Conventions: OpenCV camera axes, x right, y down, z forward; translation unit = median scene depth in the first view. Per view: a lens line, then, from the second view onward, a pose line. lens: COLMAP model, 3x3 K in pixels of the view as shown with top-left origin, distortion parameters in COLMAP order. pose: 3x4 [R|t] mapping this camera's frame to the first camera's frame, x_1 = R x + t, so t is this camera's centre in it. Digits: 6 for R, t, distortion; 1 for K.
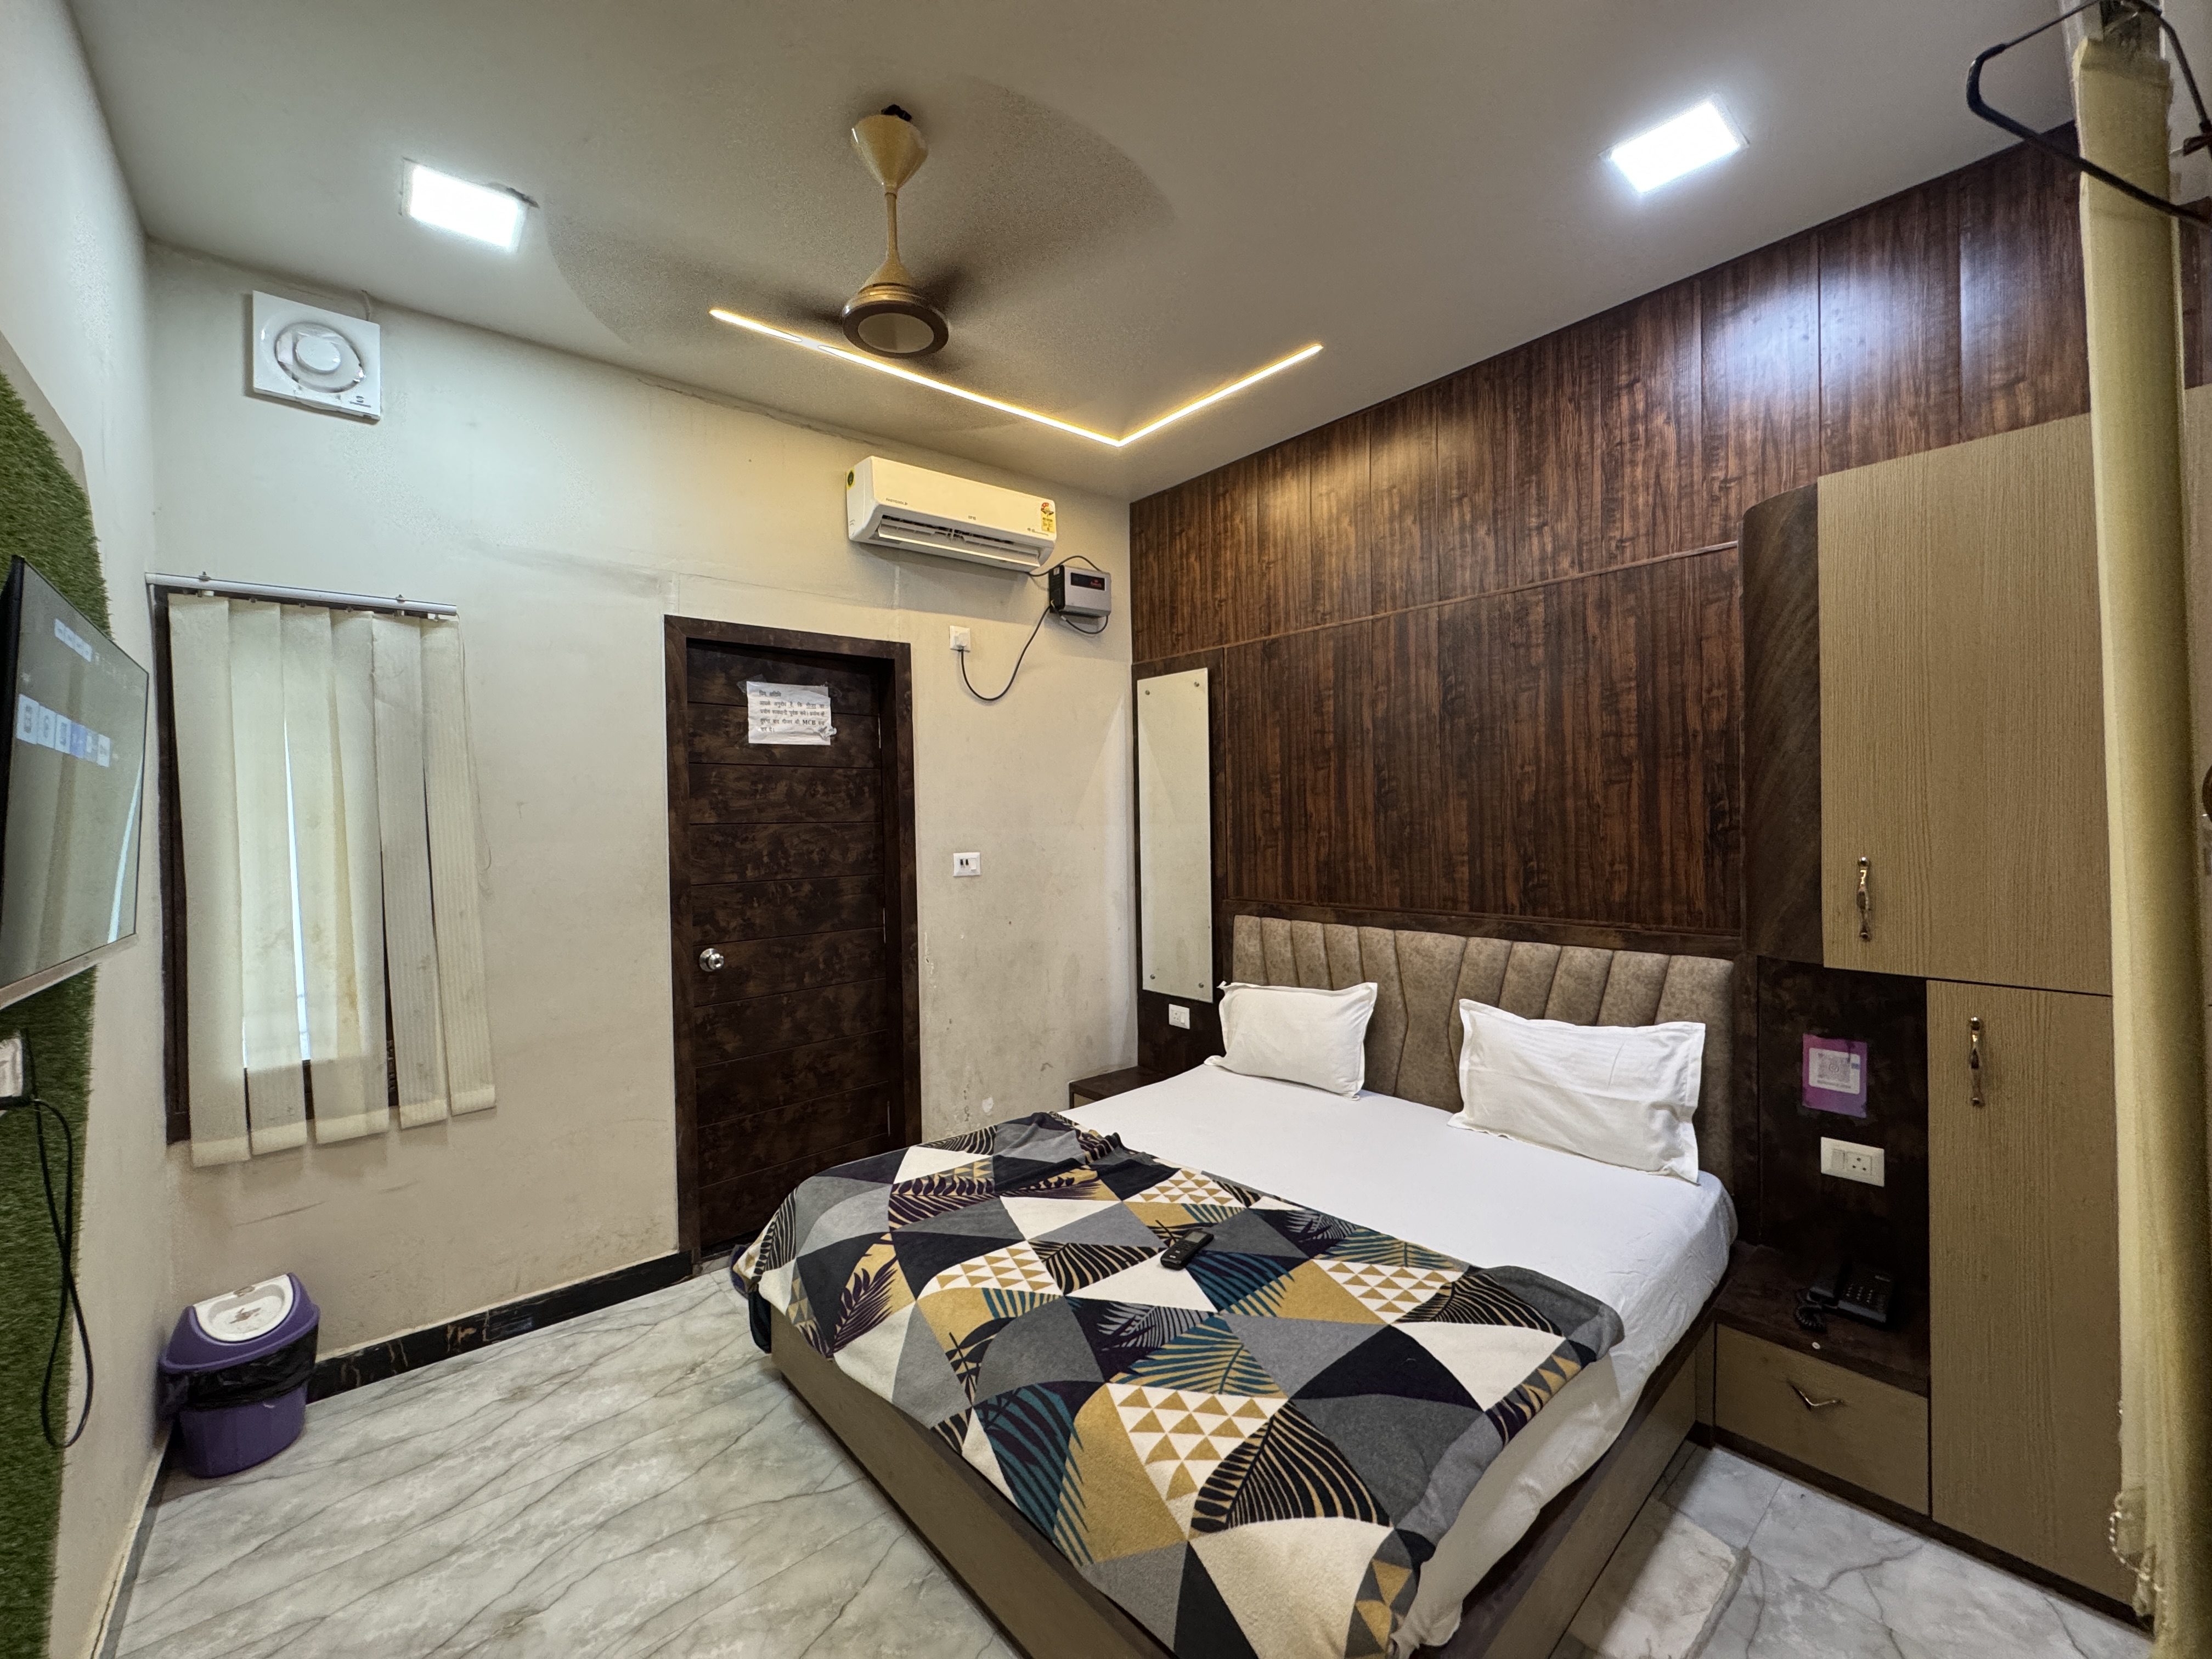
lens RADIAL K [[884.0, 0, 1105.5], [0, 884.0, 827.0], [0, 0, 1]] dist [-0.002887, 0.000603]
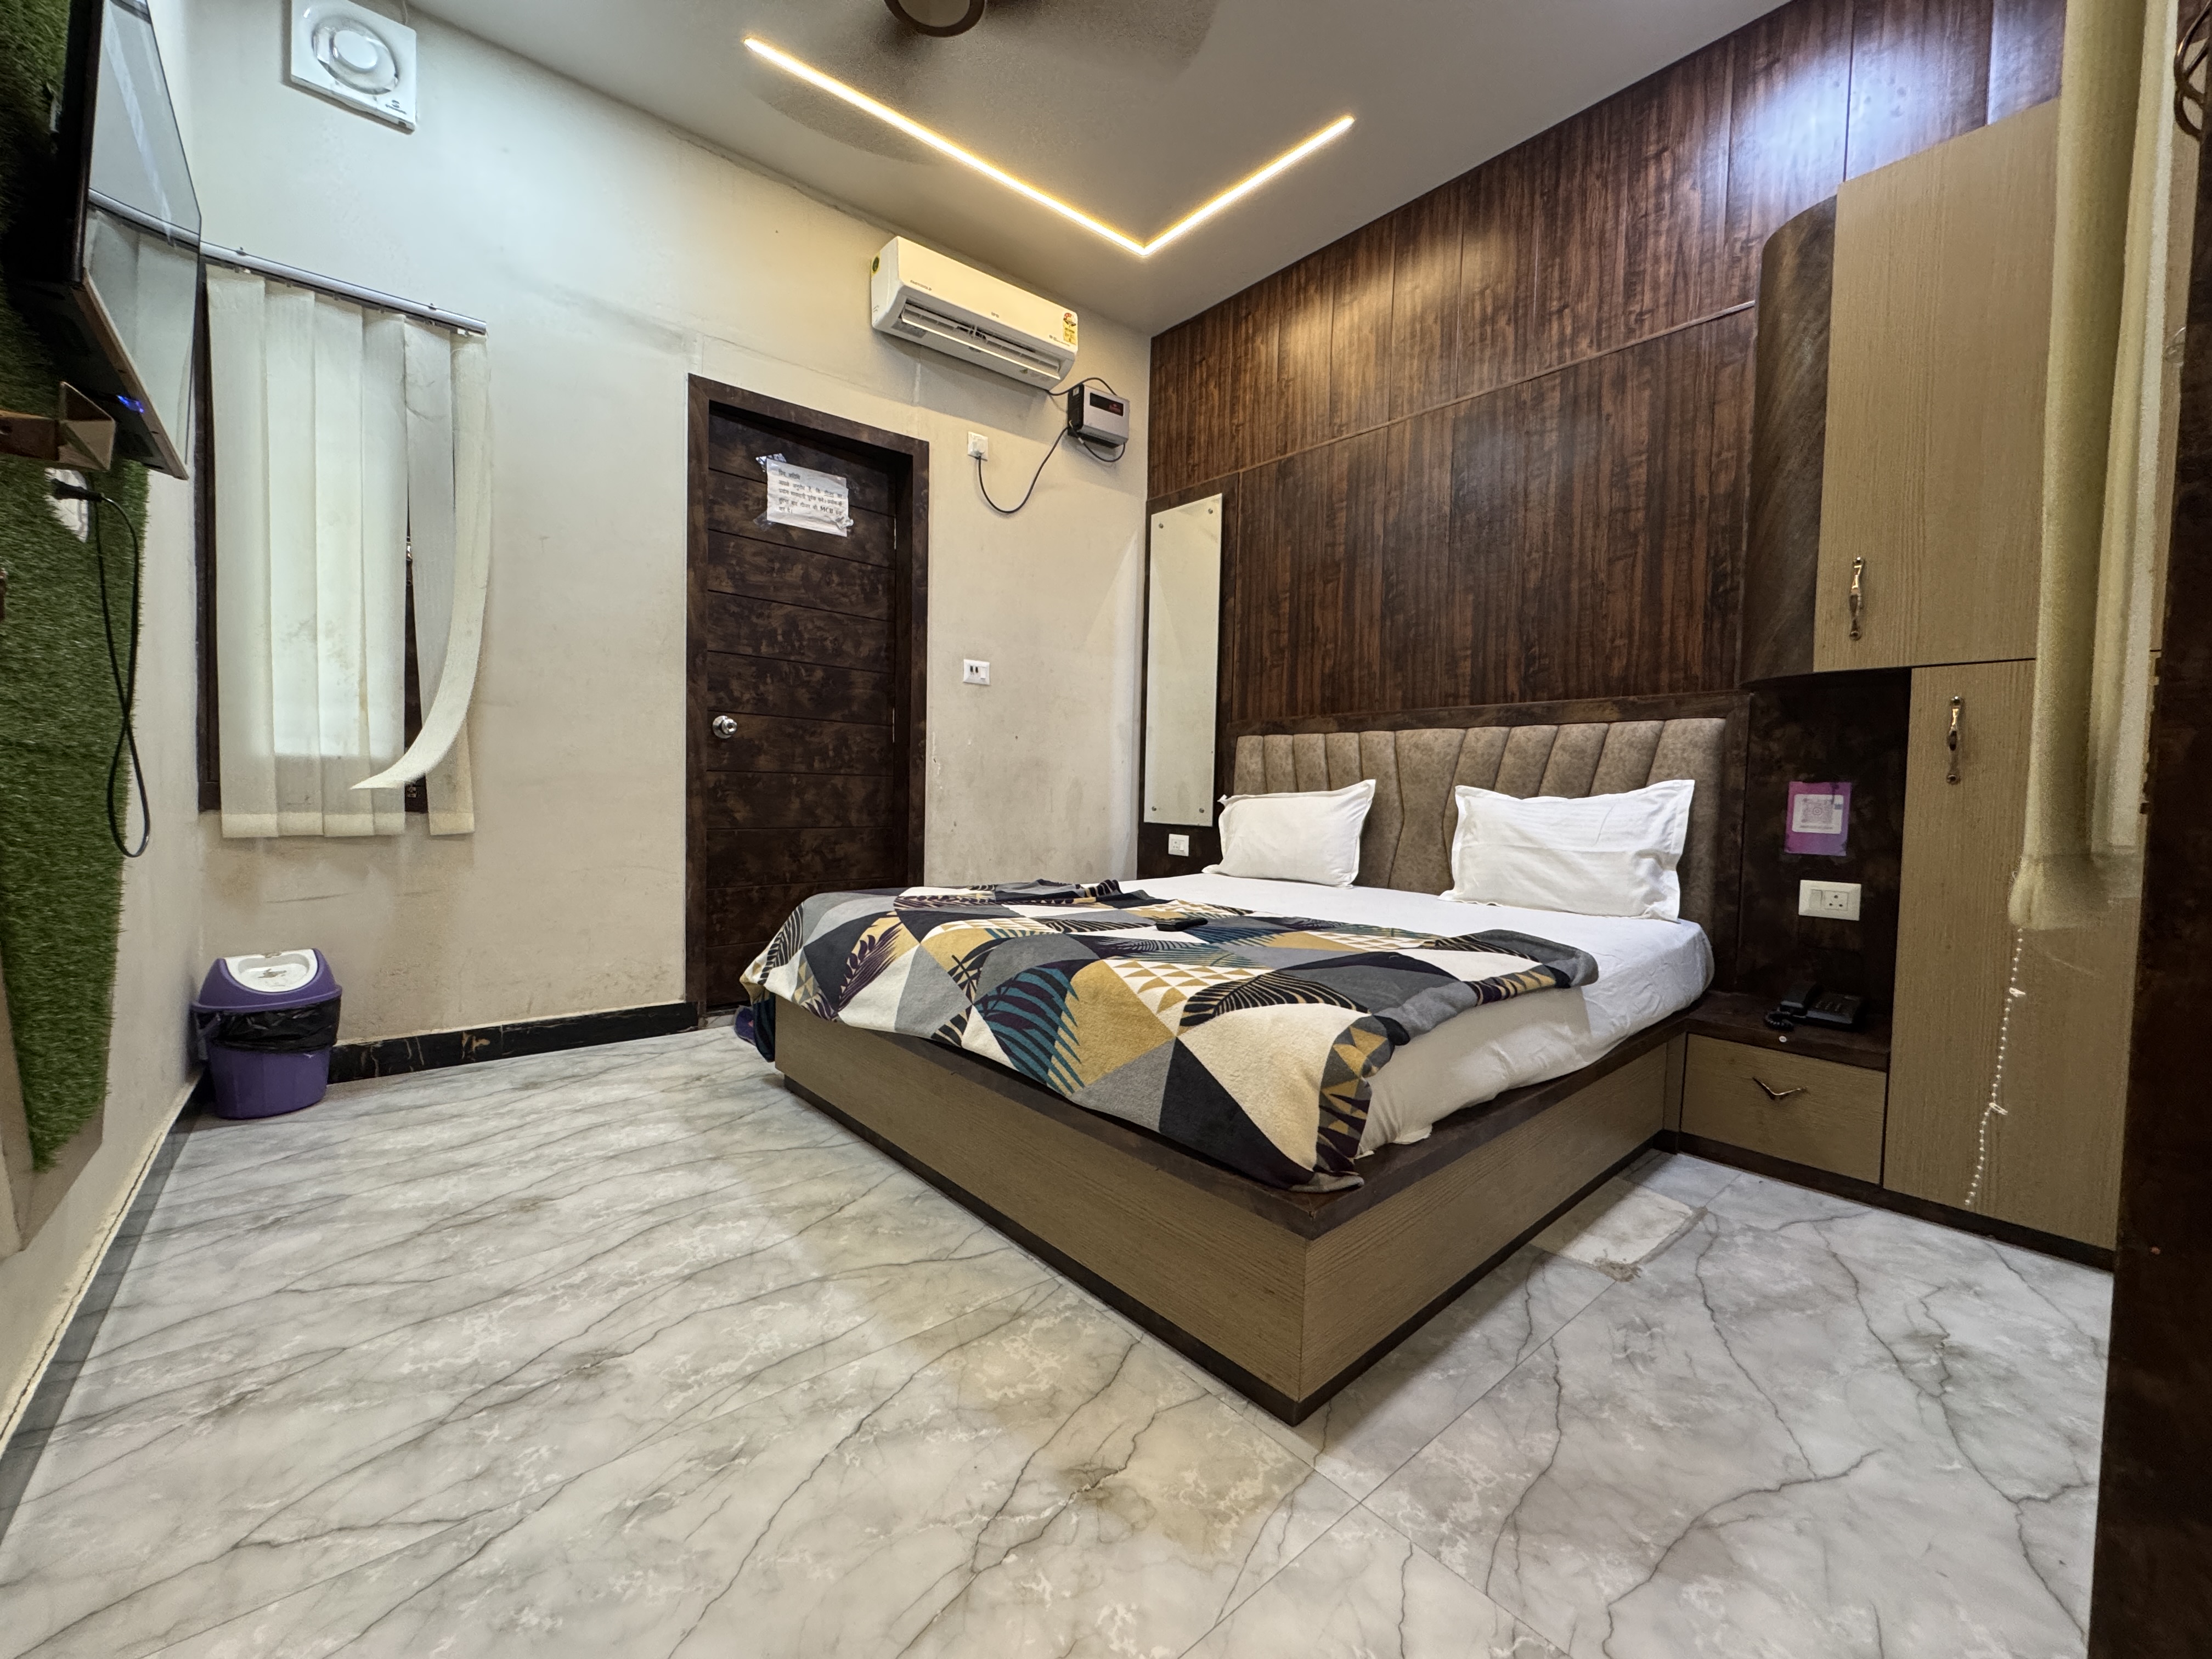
lens RADIAL K [[884.0, 0, 1105.4], [0, 884.0, 827.1], [0, 0, 1]] dist [-0.002887, 0.000603]
pose [[0.999149, 0.041195, -0.001879, 0.000127], [-0.041120, 0.998705, 0.029965, 0.242518], [0.003111, -0.029862, 0.999549, -0.024493]]
